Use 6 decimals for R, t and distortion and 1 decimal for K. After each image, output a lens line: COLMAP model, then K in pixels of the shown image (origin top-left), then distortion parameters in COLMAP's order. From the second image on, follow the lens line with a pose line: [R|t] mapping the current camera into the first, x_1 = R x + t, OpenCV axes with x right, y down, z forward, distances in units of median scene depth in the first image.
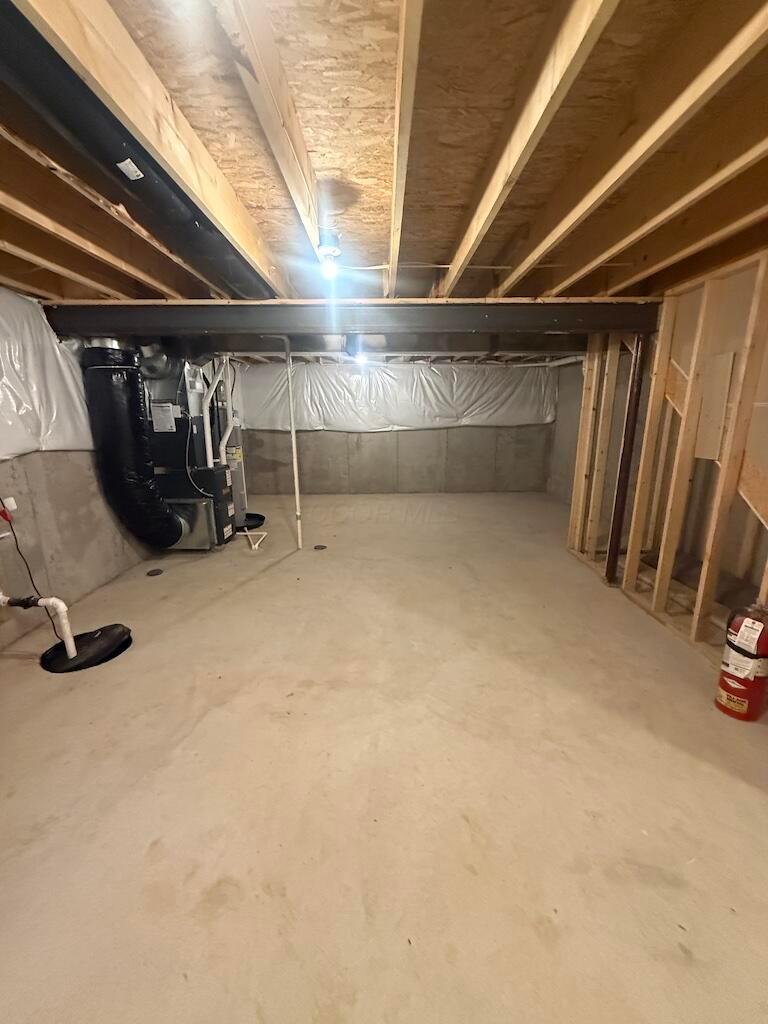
lens RADIAL K [[412.1, 0, 384.3], [0, 412.1, 510.5], [0, 0, 1]] dist [-0.001438, -0.000075]
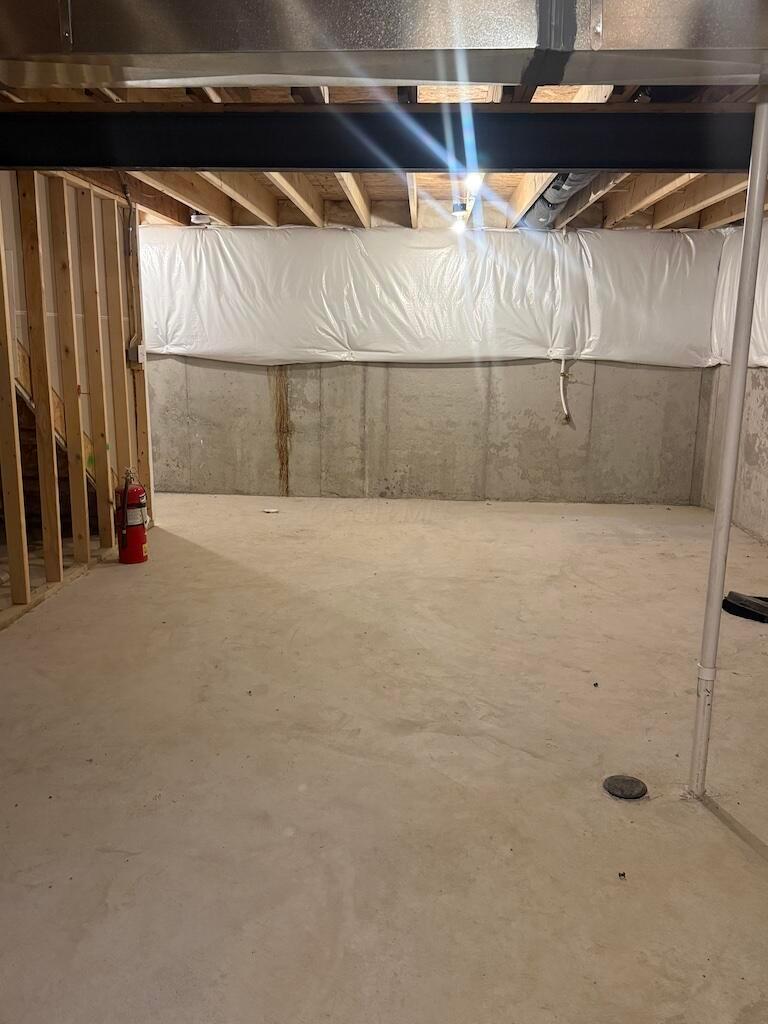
lens RADIAL K [[841.3, 0, 383.3], [0, 841.3, 512.0], [0, 0, 1]] dist [0.084943, -0.034250]
pose [[-0.998806, -0.014738, 0.046577, -0.021238], [0.006919, 0.901118, 0.433518, -0.664020], [-0.048360, 0.433323, -0.899940, 2.807344]]
